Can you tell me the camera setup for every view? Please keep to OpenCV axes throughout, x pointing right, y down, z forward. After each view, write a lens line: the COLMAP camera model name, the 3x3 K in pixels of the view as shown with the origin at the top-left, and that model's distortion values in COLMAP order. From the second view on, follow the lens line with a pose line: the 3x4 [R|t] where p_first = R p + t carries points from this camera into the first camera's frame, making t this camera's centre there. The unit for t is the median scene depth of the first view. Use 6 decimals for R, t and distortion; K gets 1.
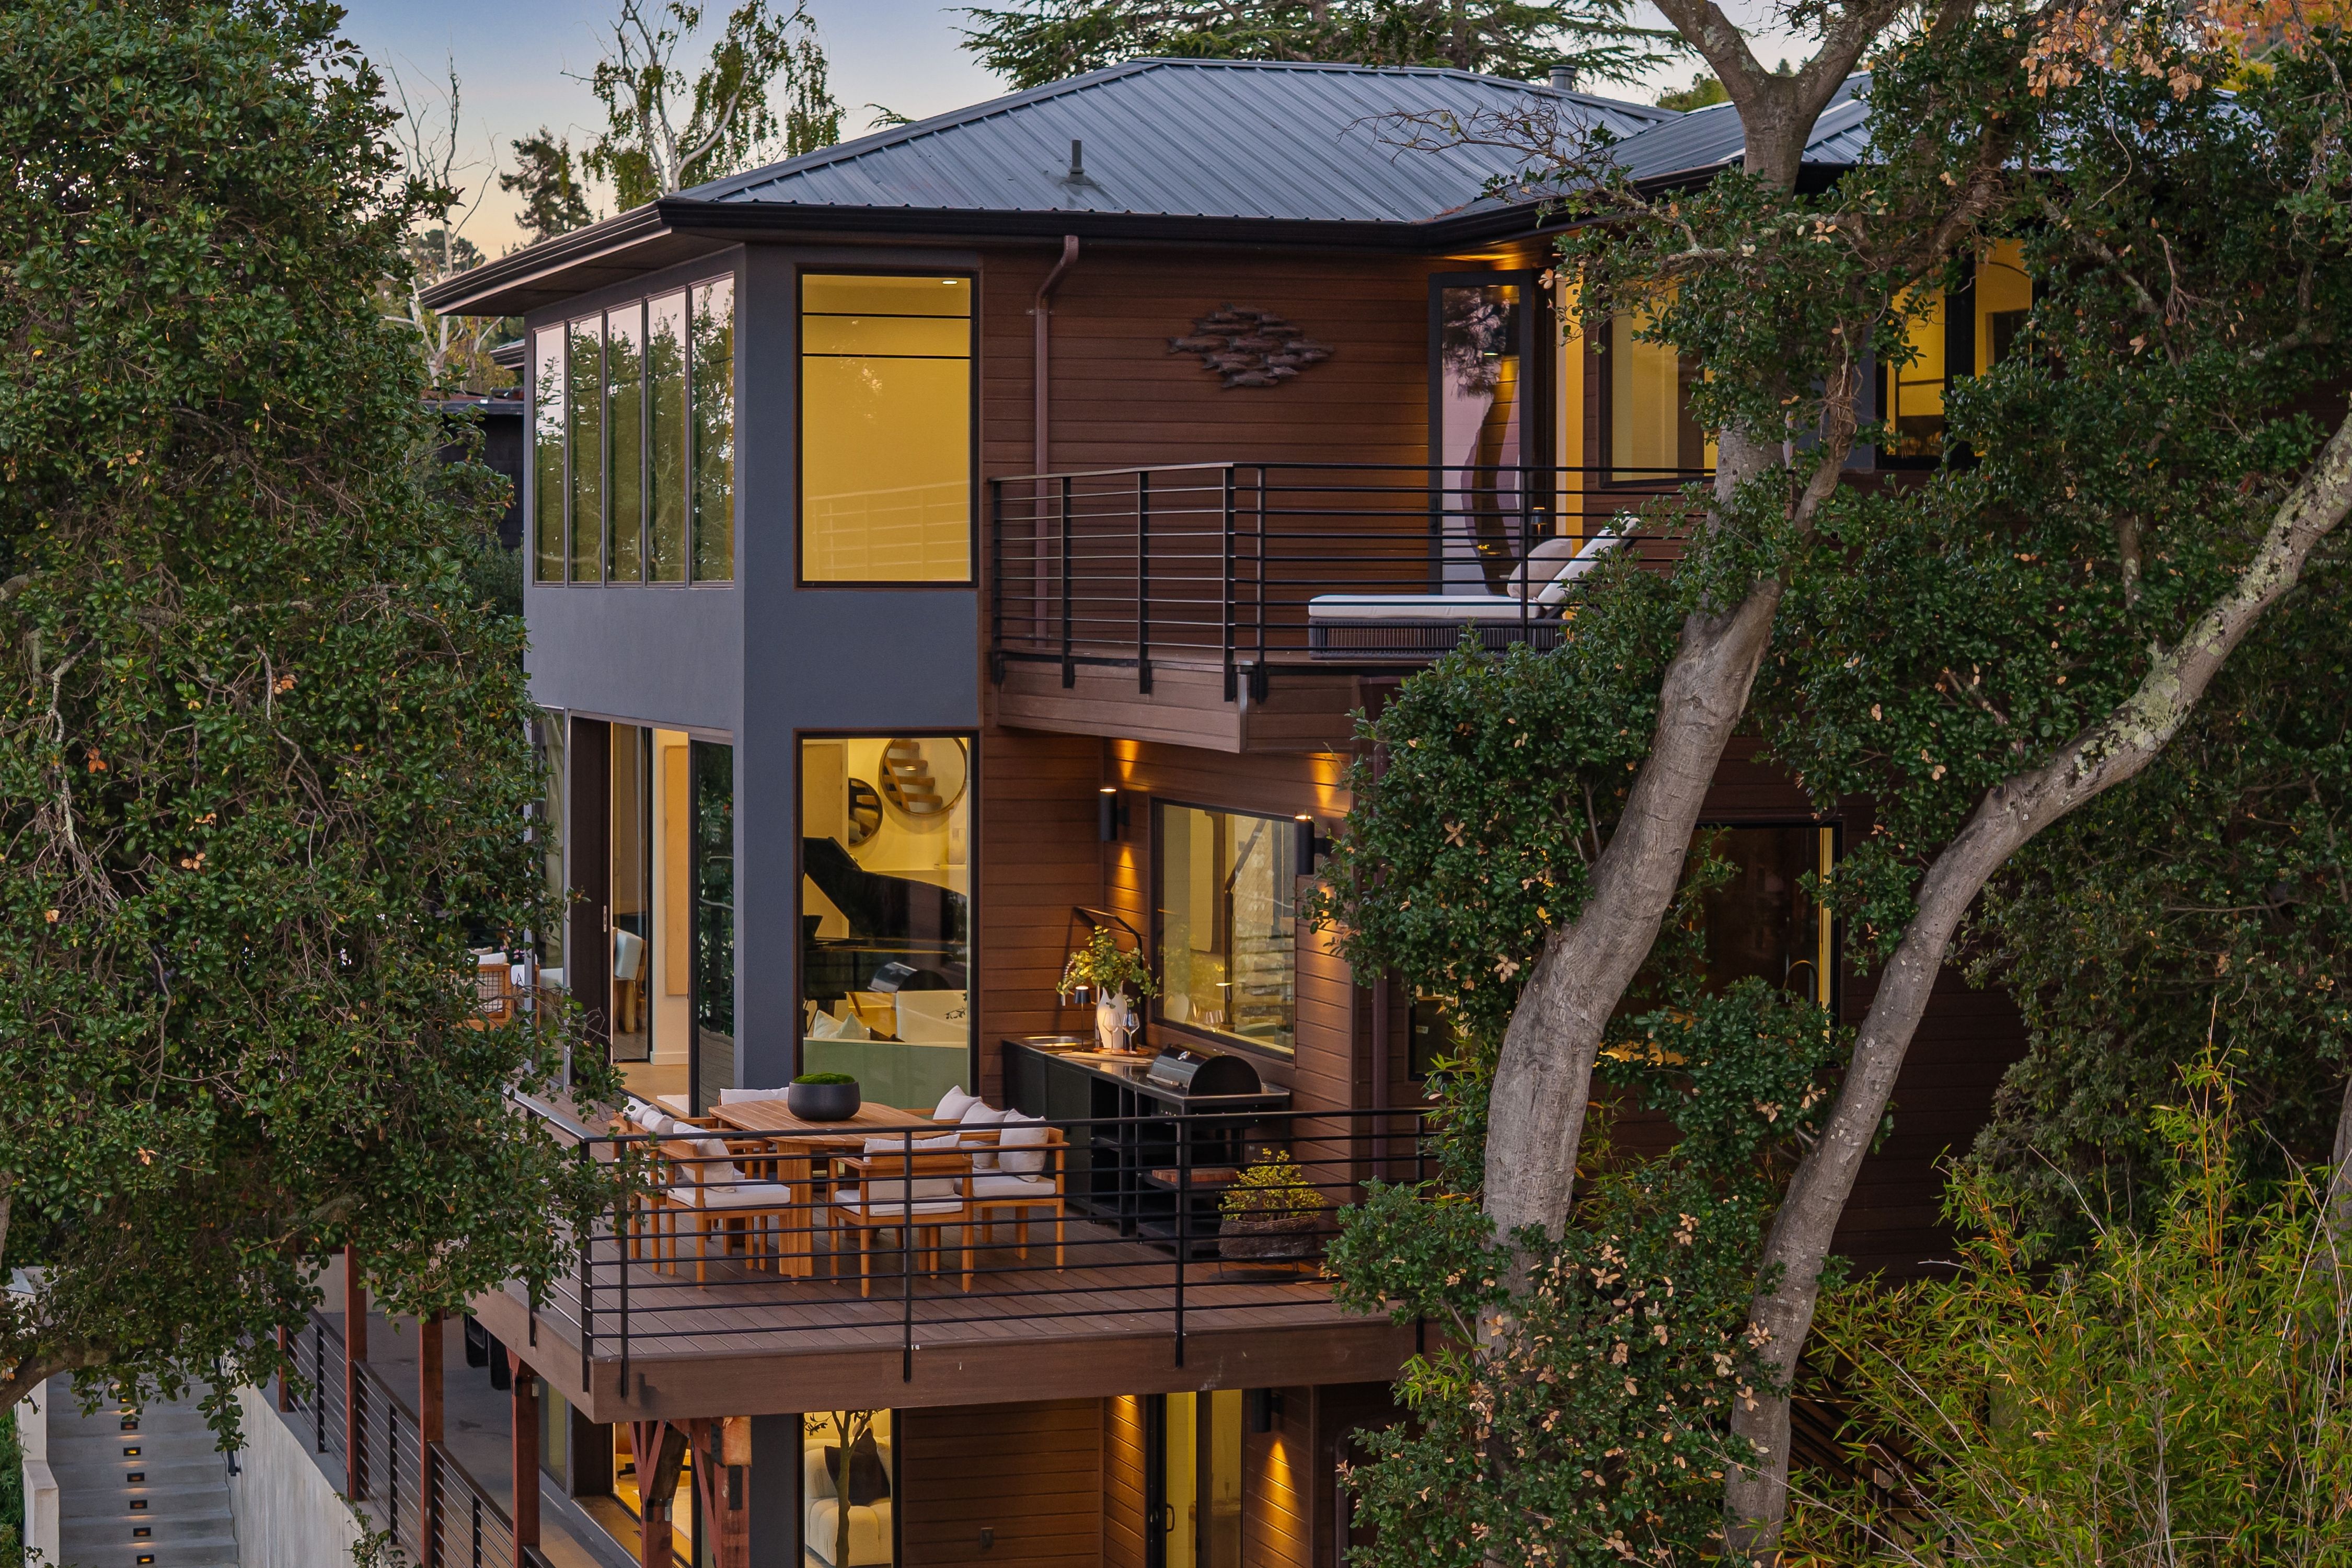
lens RADIAL K [[4733.9, 0, 1176.4], [0, 4733.9, 786.1], [0, 0, 1]] dist [-0.099828, 0.000000]
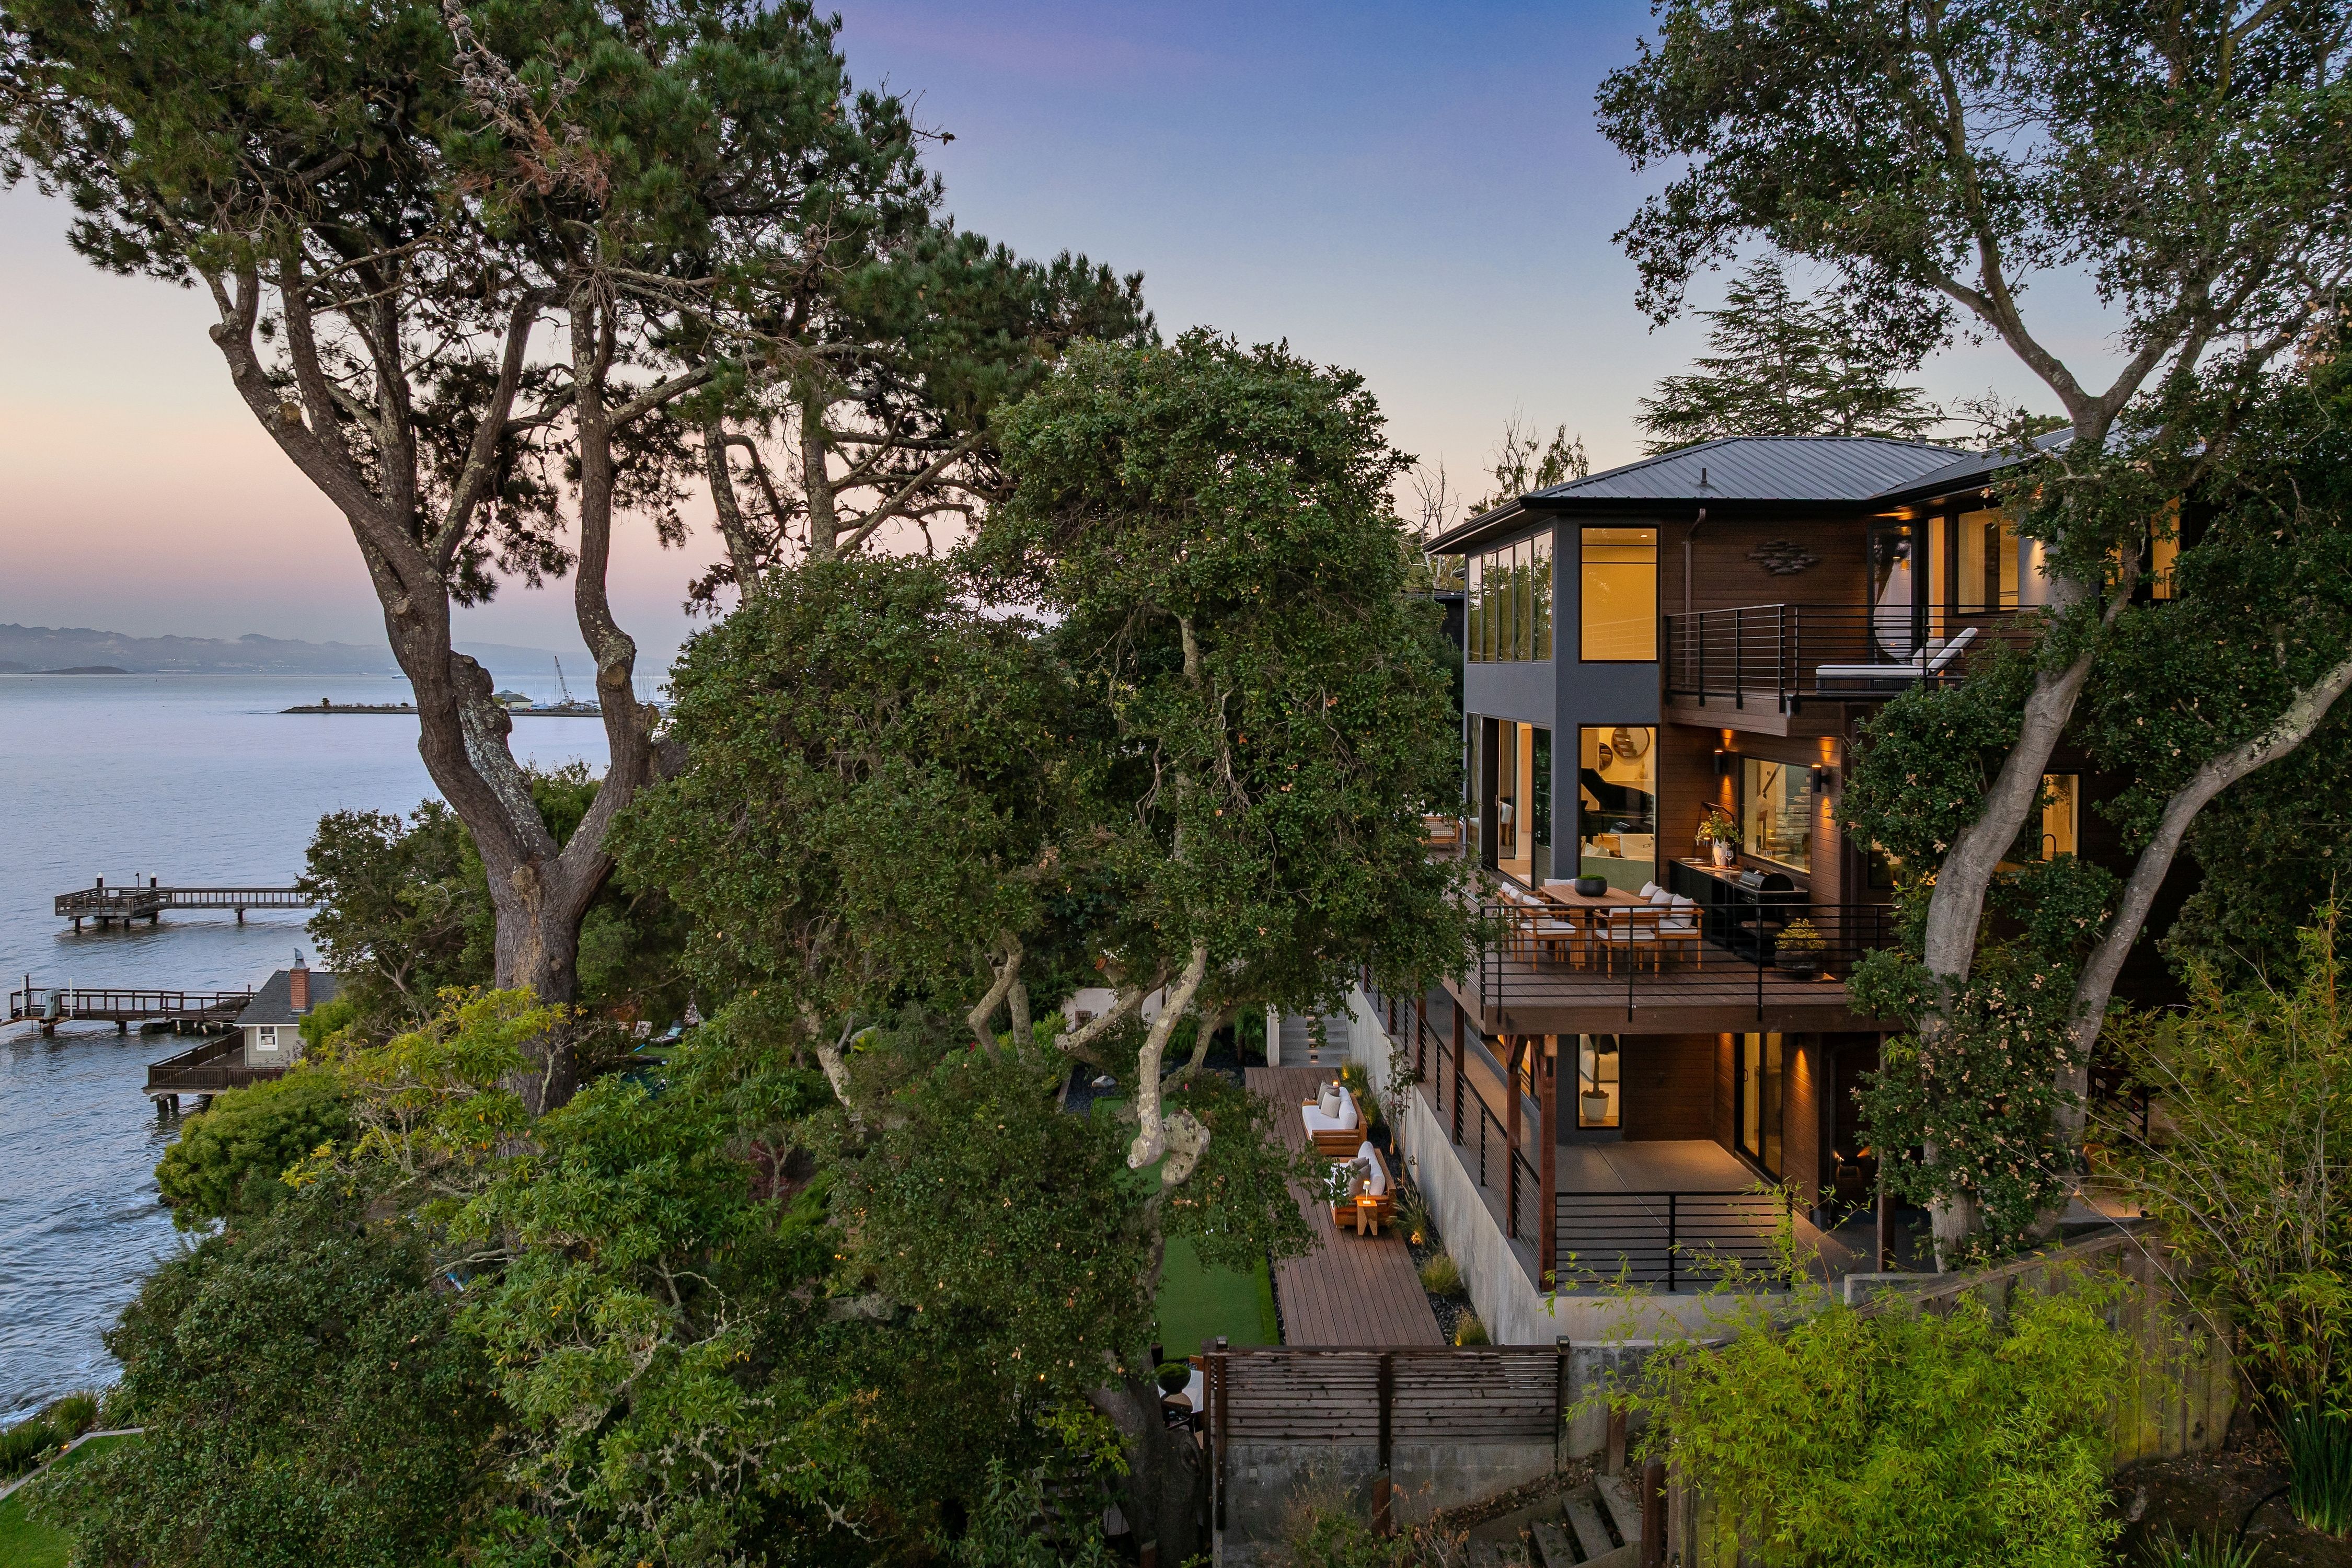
lens RADIAL K [[1649.0, 0, 1204.7], [0, 1649.0, 687.2], [0, 0, 1]] dist [-0.025246, -0.005362]
pose [[0.955530, 0.003141, -0.294877, -0.021627], [-0.012380, 0.999489, -0.029471, -0.004473], [0.294634, 0.031811, 0.955081, 0.213438]]
